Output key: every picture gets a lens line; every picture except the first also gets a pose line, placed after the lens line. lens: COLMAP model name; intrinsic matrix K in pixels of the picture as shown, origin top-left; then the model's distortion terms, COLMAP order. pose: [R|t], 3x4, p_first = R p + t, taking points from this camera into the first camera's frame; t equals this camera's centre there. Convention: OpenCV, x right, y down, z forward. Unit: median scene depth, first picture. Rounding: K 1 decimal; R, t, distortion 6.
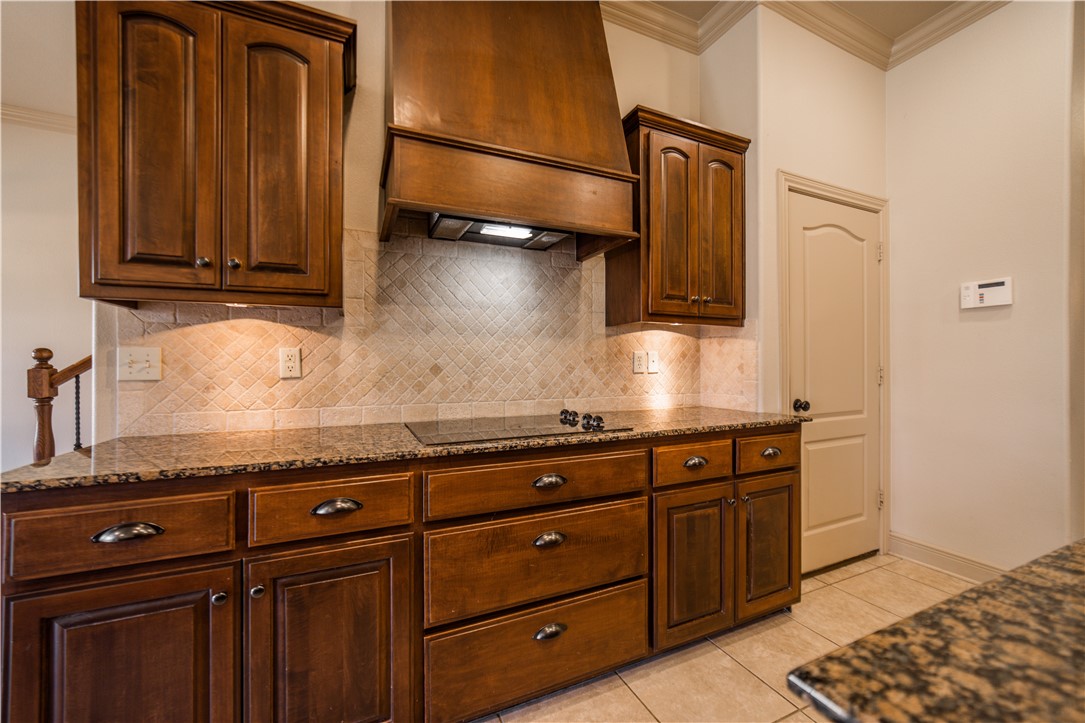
lens RADIAL K [[416.2, 0, 540.6], [0, 416.2, 360.8], [0, 0, 1]] dist [-0.017882, 0.006621]
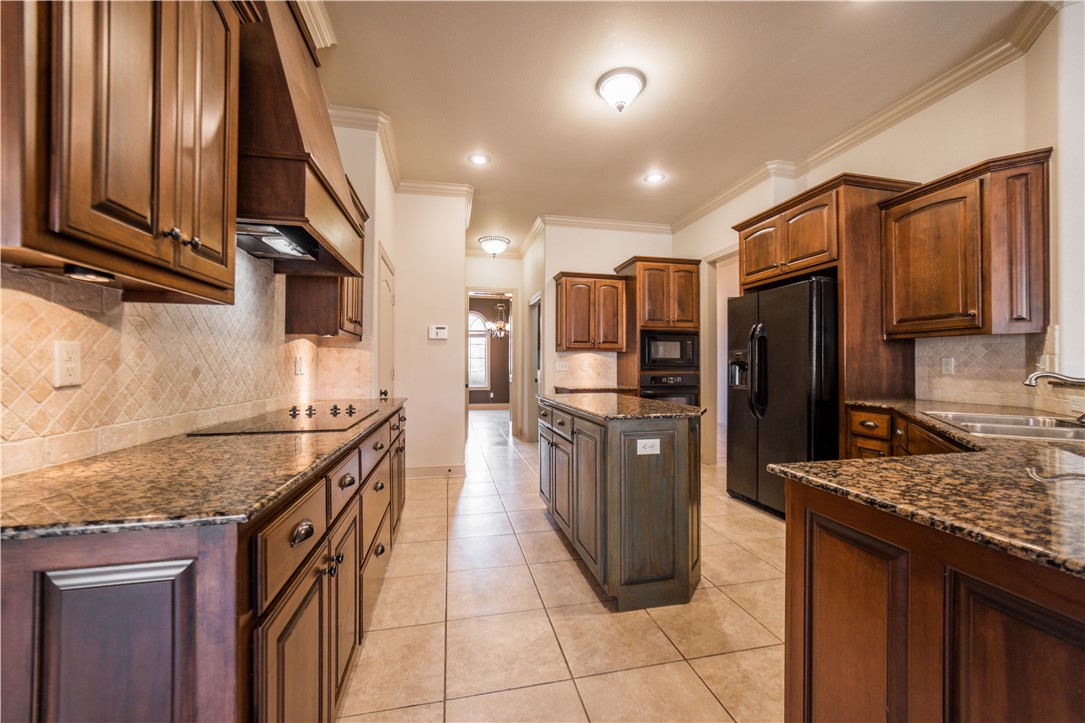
lens RADIAL K [[416.2, 0, 539.1], [0, 416.2, 361.5], [0, 0, 1]] dist [-0.017882, 0.006621]
pose [[0.205269, 0.013910, 0.978607, -0.878891], [-0.006842, 0.999895, -0.012777, 0.003837], [-0.978682, -0.004073, 0.205343, 0.099034]]
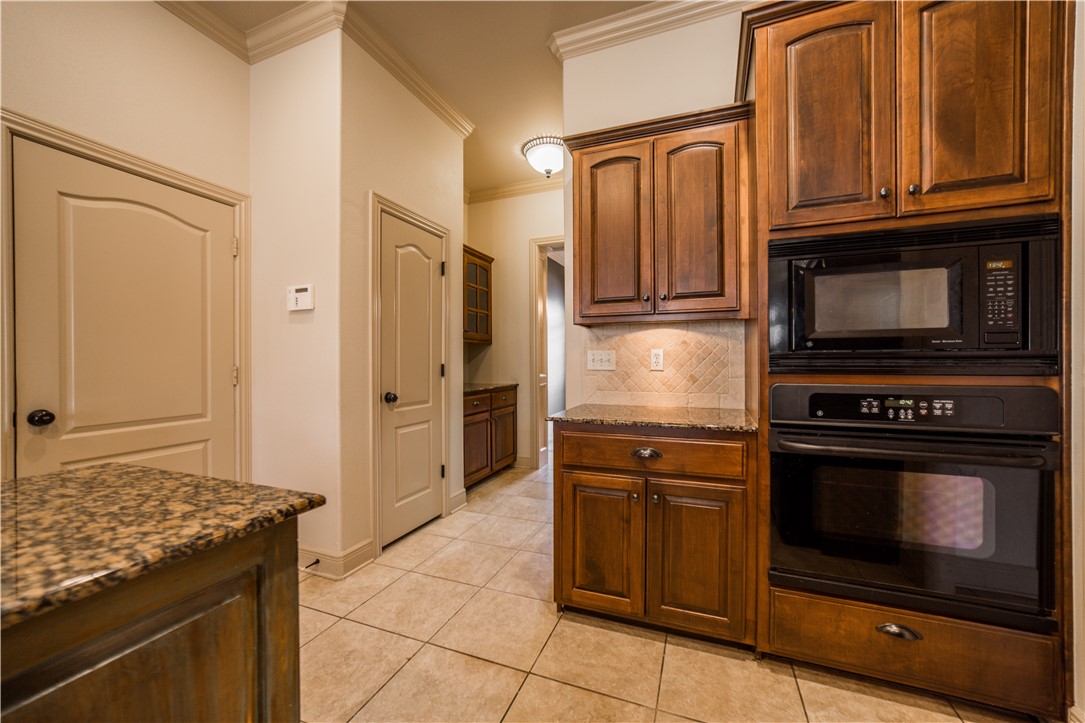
lens RADIAL K [[416.2, 0, 536.1], [0, 416.2, 360.8], [0, 0, 1]] dist [-0.017882, 0.006621]
pose [[0.719140, -0.005247, 0.694846, 0.827361], [-0.001361, 0.999959, 0.008959, -0.009254], [-0.694864, -0.007388, 0.719103, -0.235415]]
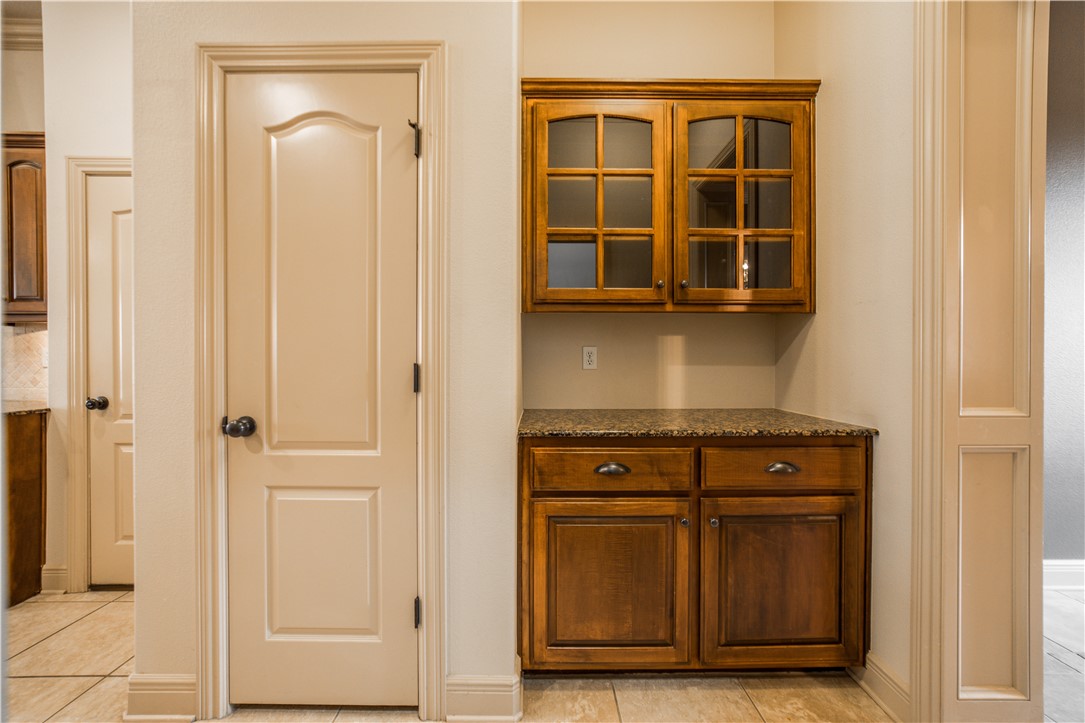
lens RADIAL K [[416.2, 0, 543.9], [0, 416.2, 361.9], [0, 0, 1]] dist [-0.017882, 0.006621]
pose [[0.915058, 0.001124, -0.403321, 2.127812], [0.004370, 0.999910, 0.012700, 0.007055], [0.403299, -0.013384, 0.914970, 0.609054]]
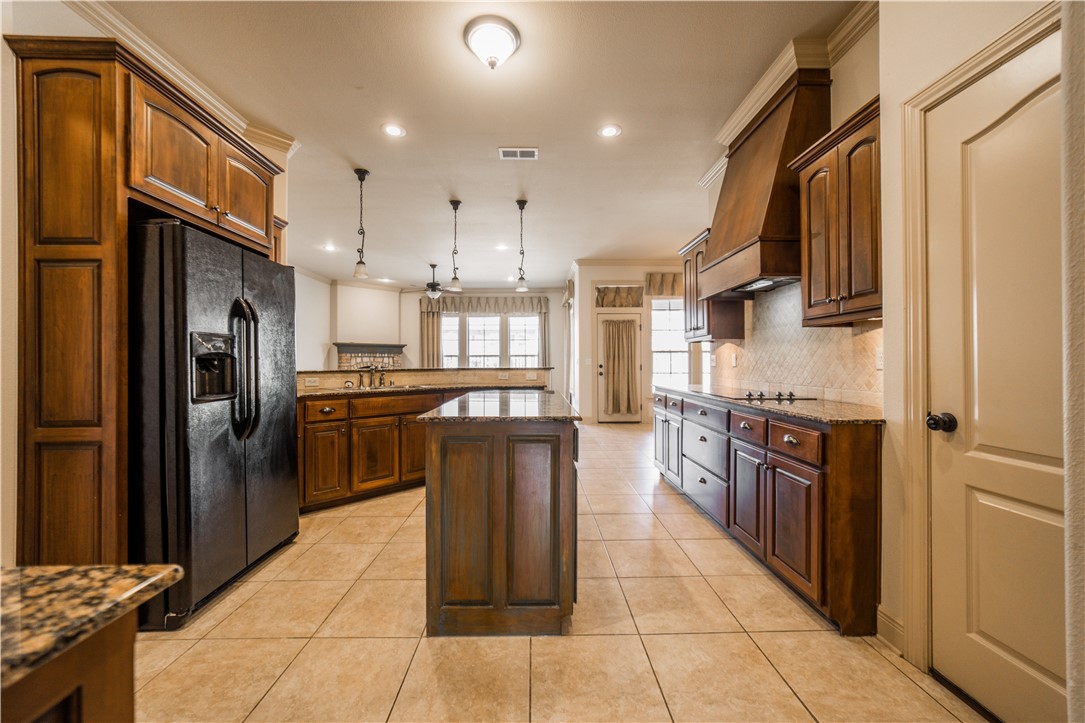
lens RADIAL K [[416.2, 0, 538.7], [0, 416.2, 357.9], [0, 0, 1]] dist [-0.017882, 0.006621]
pose [[-0.396047, -0.006200, -0.918210, 1.646443], [0.009170, 0.999901, -0.010706, 0.005564], [0.918185, -0.012660, -0.395950, 0.732278]]
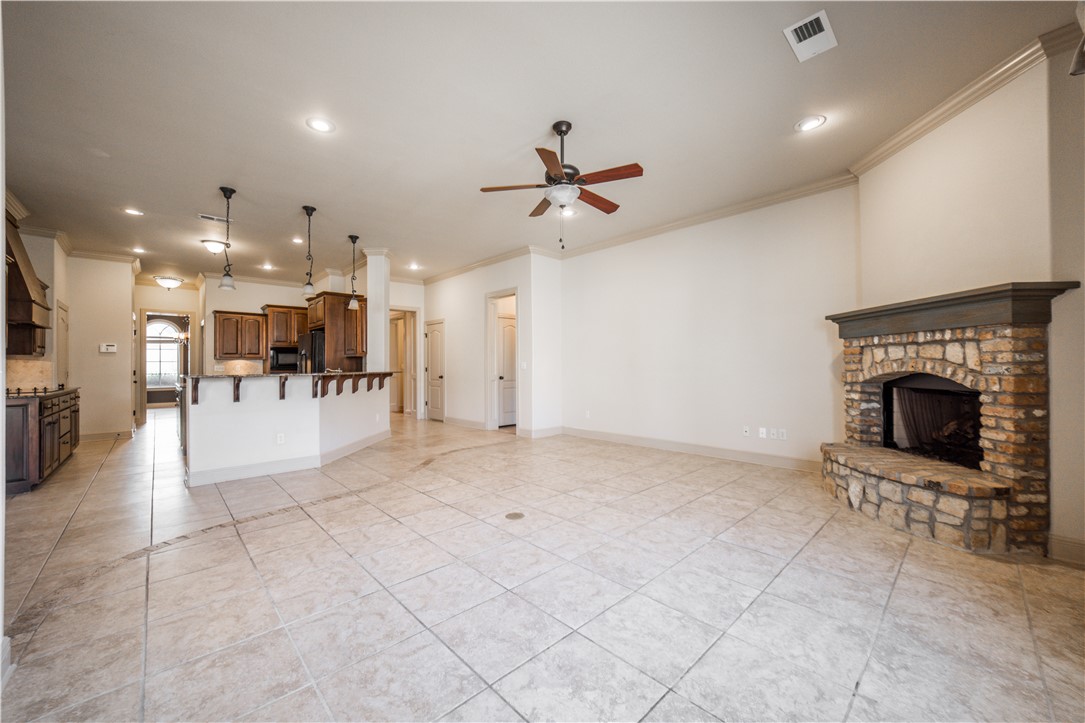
lens RADIAL K [[416.2, 0, 541.2], [0, 416.2, 361.4], [0, 0, 1]] dist [-0.017882, 0.006621]
pose [[-0.325891, 0.015582, 0.945279, -3.266342], [0.004881, 0.999879, -0.014799, 0.004942], [-0.945395, -0.000209, -0.325928, -1.228015]]
